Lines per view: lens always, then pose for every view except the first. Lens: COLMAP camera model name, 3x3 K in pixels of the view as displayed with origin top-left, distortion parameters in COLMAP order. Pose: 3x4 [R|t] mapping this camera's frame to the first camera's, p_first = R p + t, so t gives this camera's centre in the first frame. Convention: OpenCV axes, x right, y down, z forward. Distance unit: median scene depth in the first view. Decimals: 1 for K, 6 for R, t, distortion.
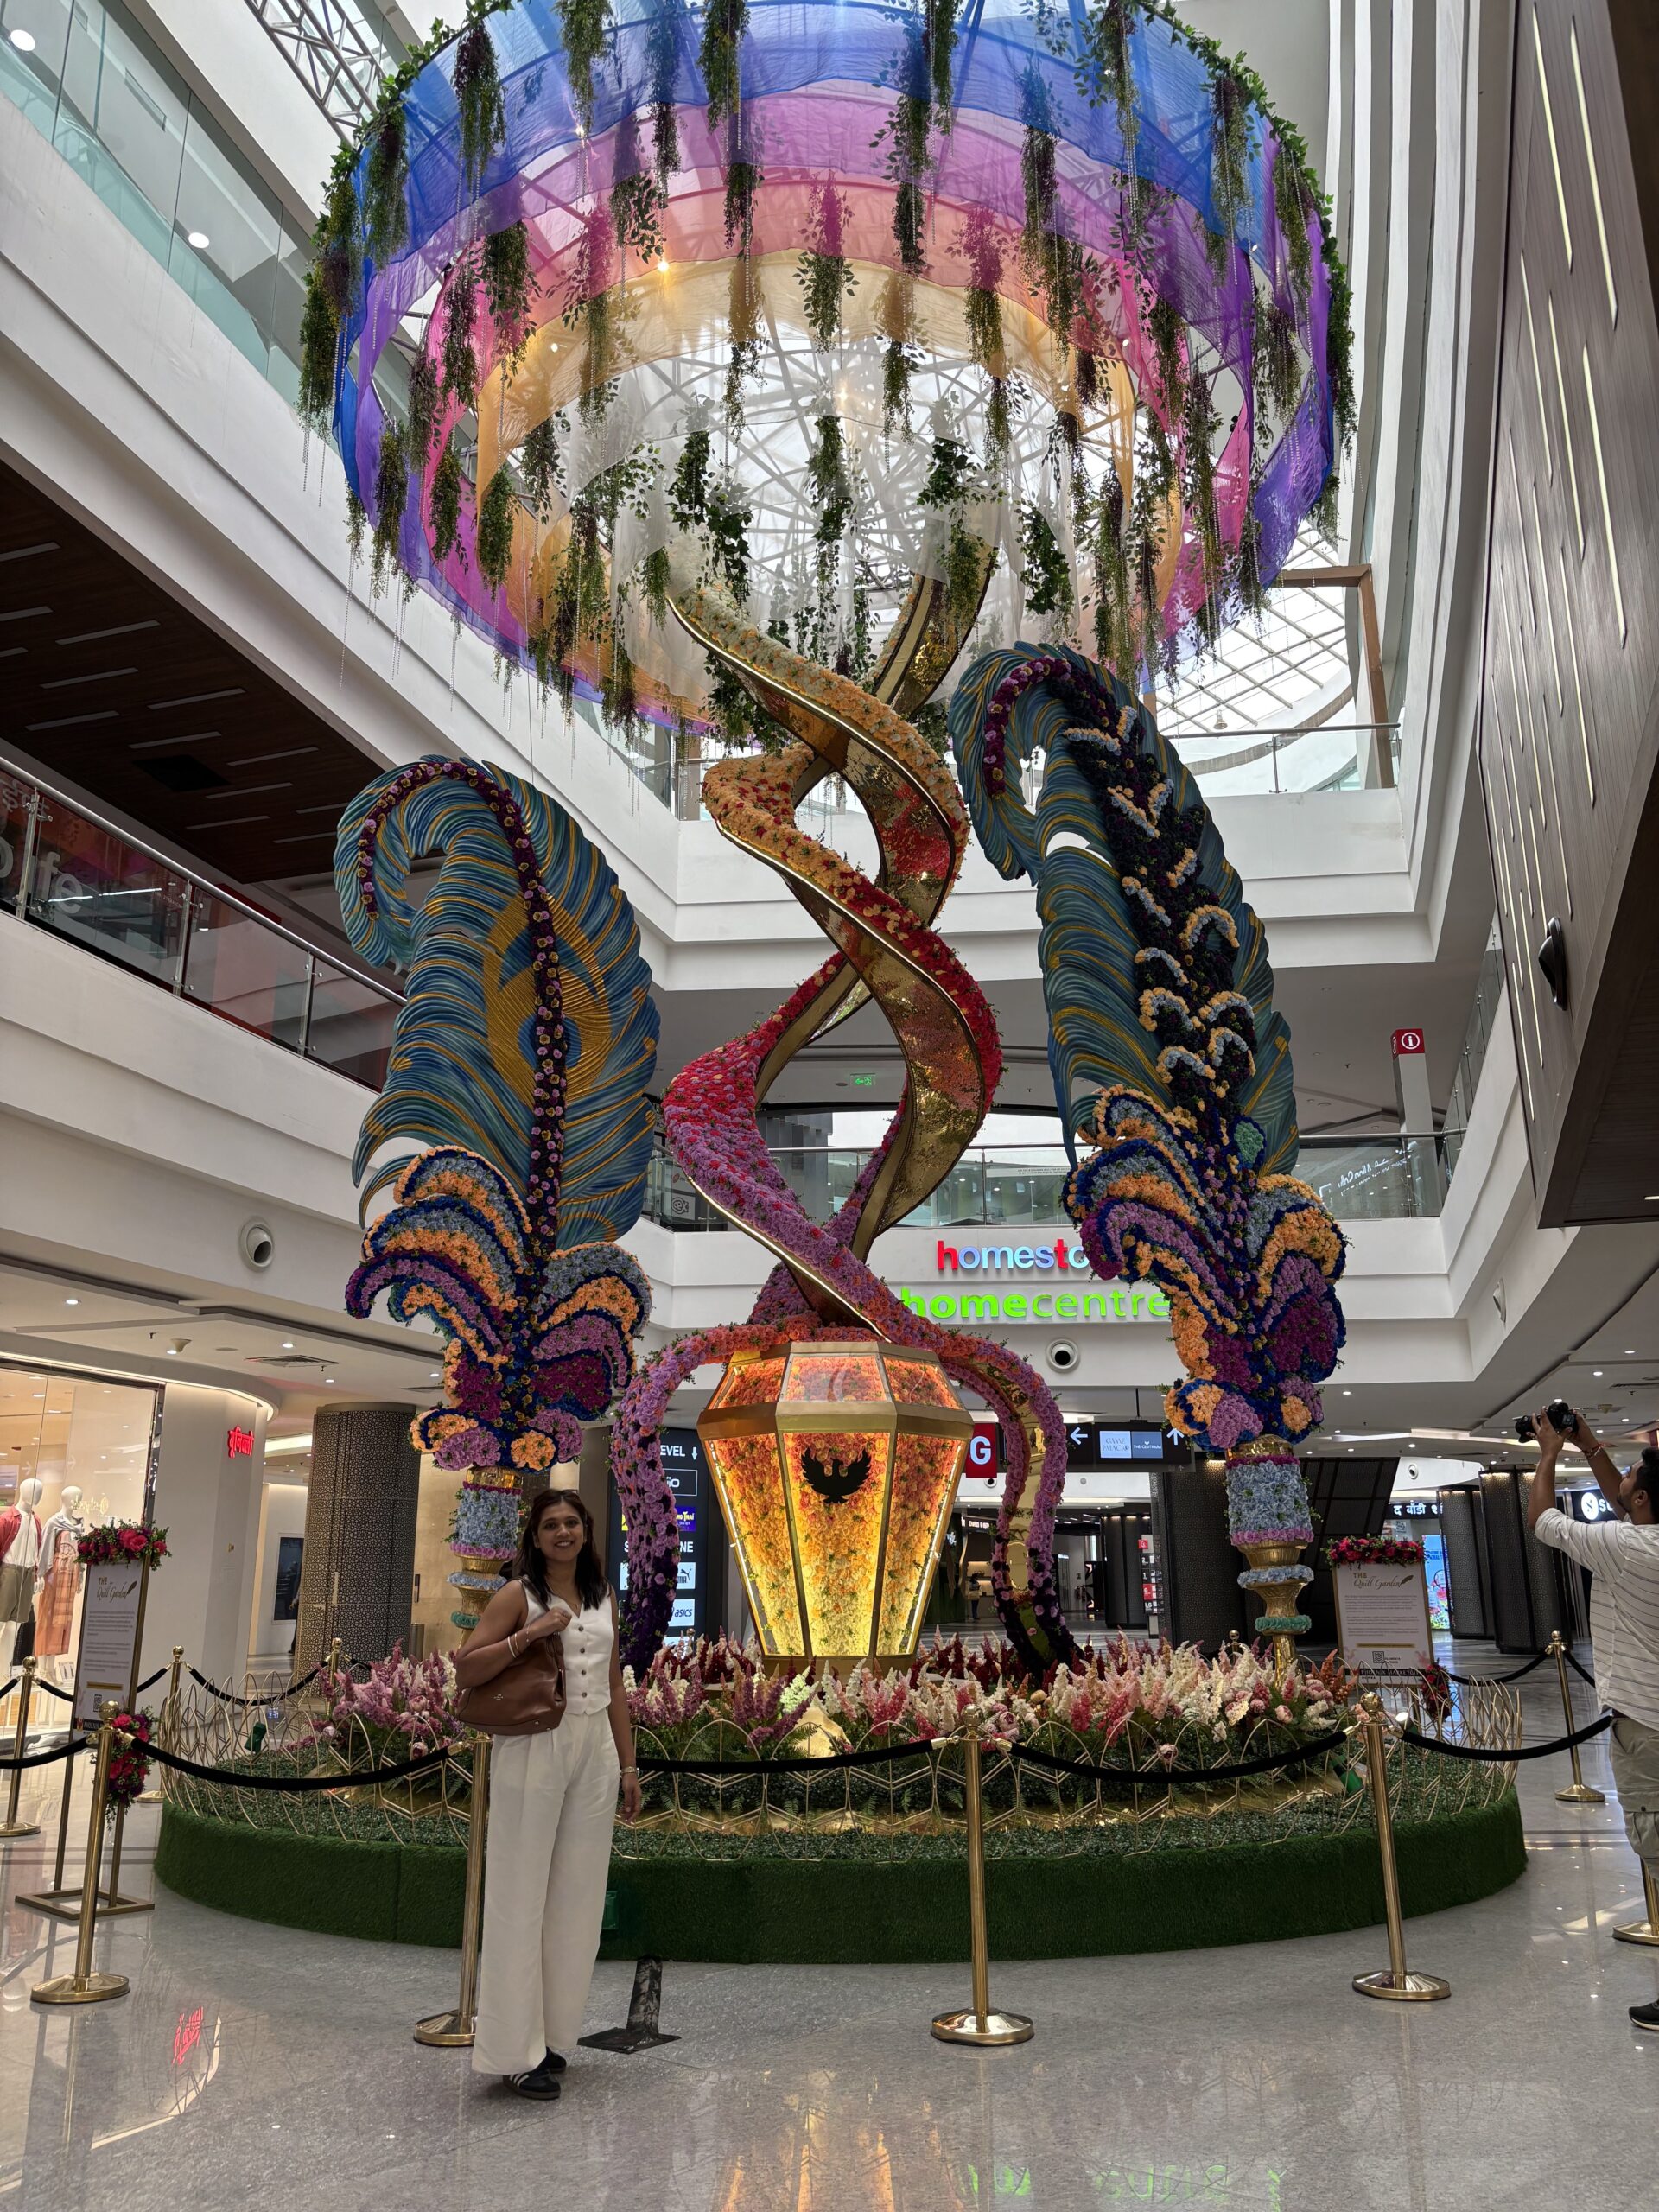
lens RADIAL K [[1644.6, 0, 829.5], [0, 1644.6, 1106.0], [0, 0, 1]] dist [0.003430, 0.008156]
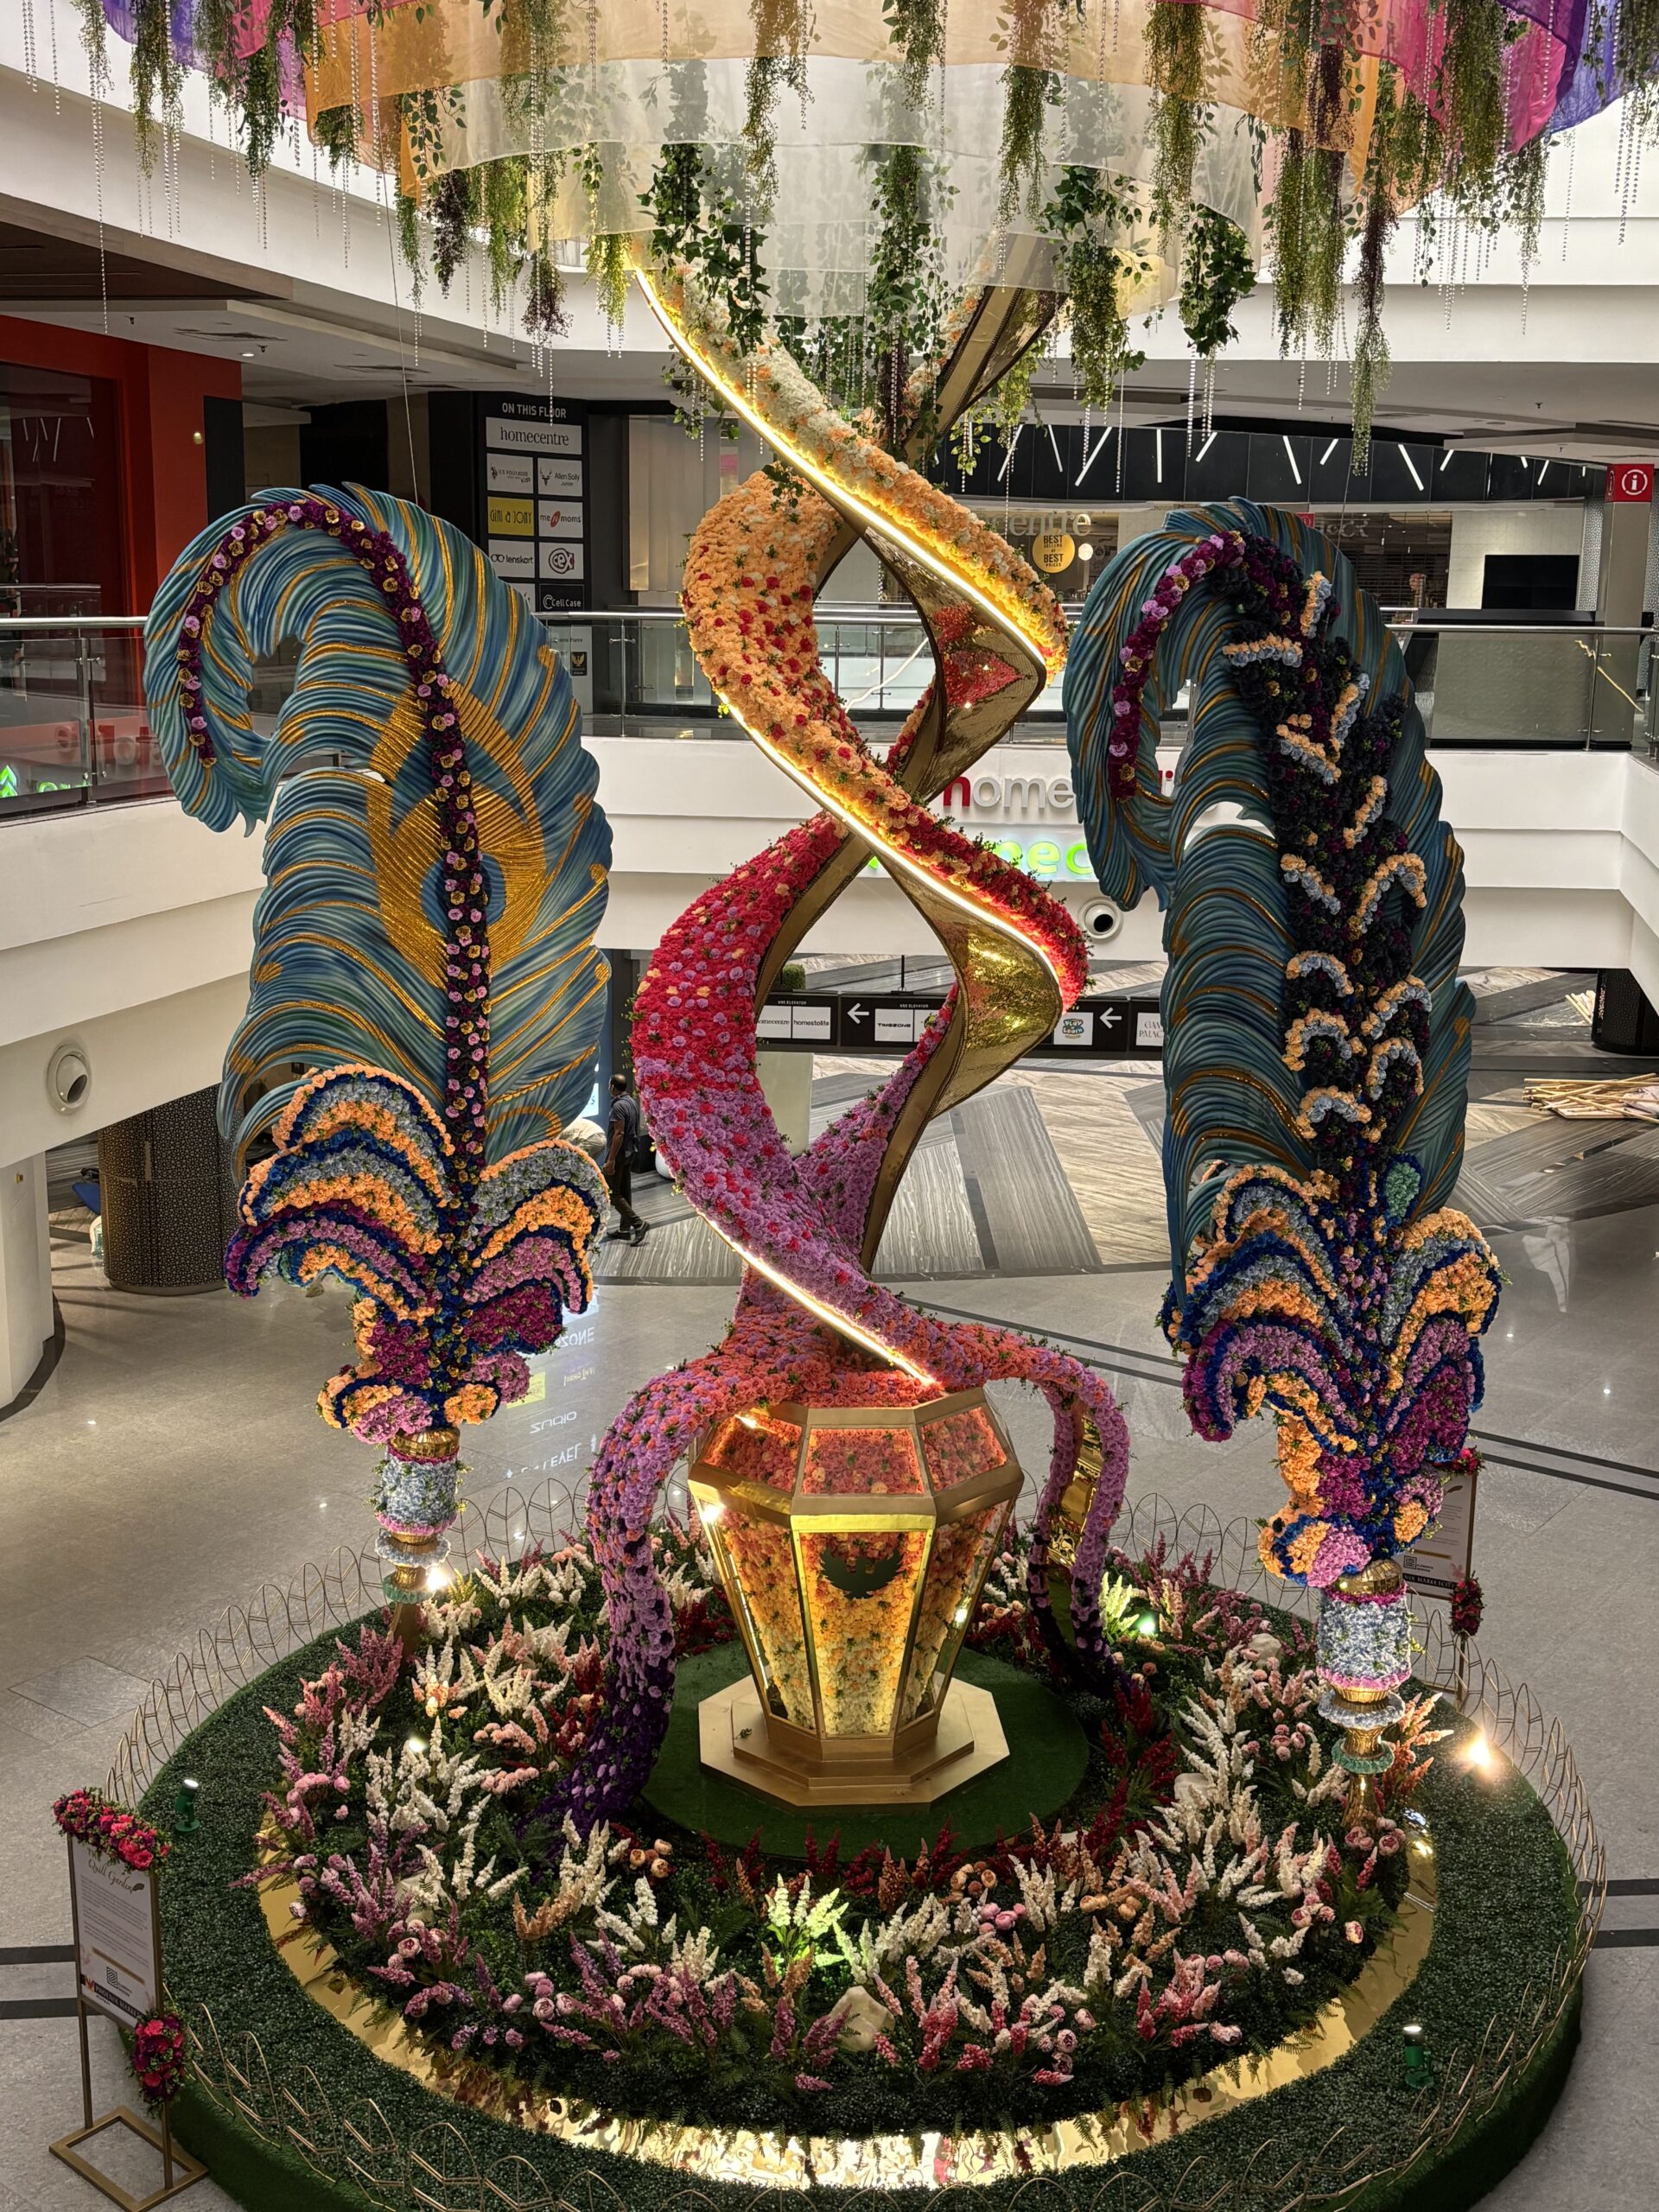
lens RADIAL K [[2294.0, 0, 834.8], [0, 2294.0, 1047.4], [0, 0, 1]] dist [0.016281, -0.000564]
pose [[0.998366, 0.010557, 0.056164, -0.068014], [-0.035292, 0.886885, 0.460641, -0.483363], [-0.044948, -0.461870, 0.885808, 0.074103]]
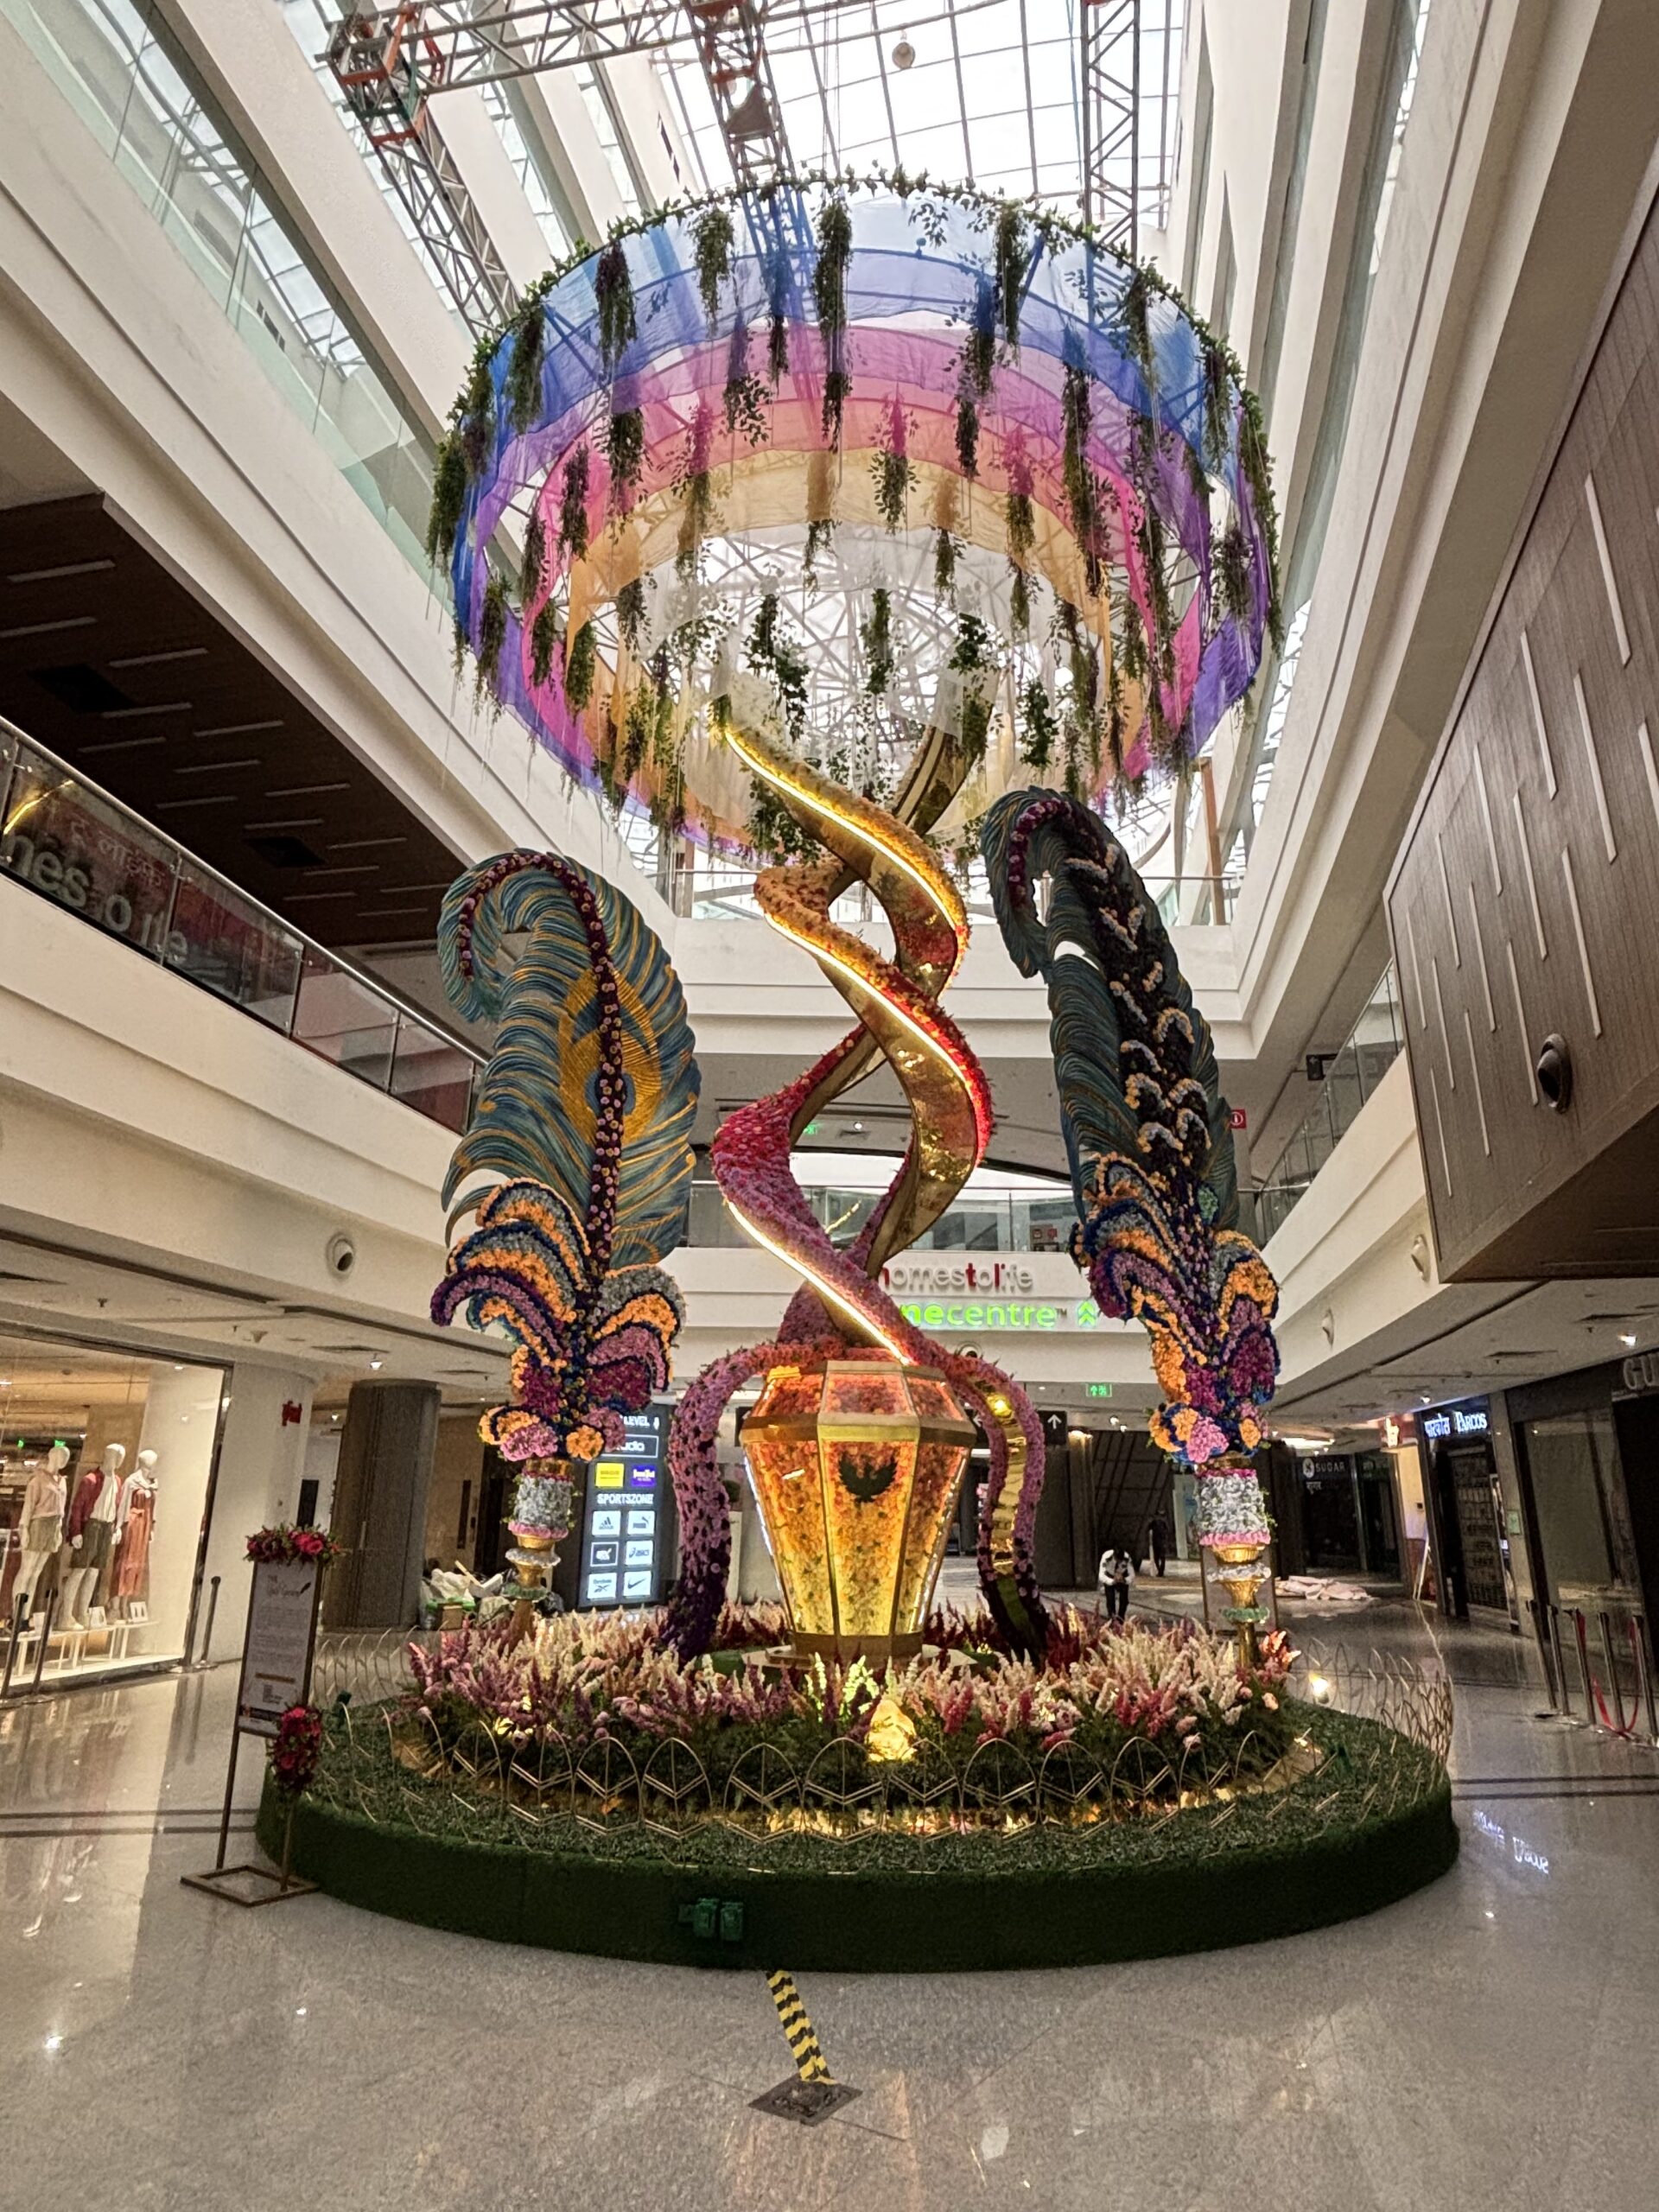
lens RADIAL K [[1233.9, 0, 840.0], [0, 1233.9, 1096.9], [0, 0, 1]] dist [-0.002938, -0.002151]
pose [[0.994493, 0.045715, 0.094305, -0.095826], [-0.042022, 0.998284, -0.040787, -0.007546], [-0.096008, 0.036599, 0.994707, 0.106502]]
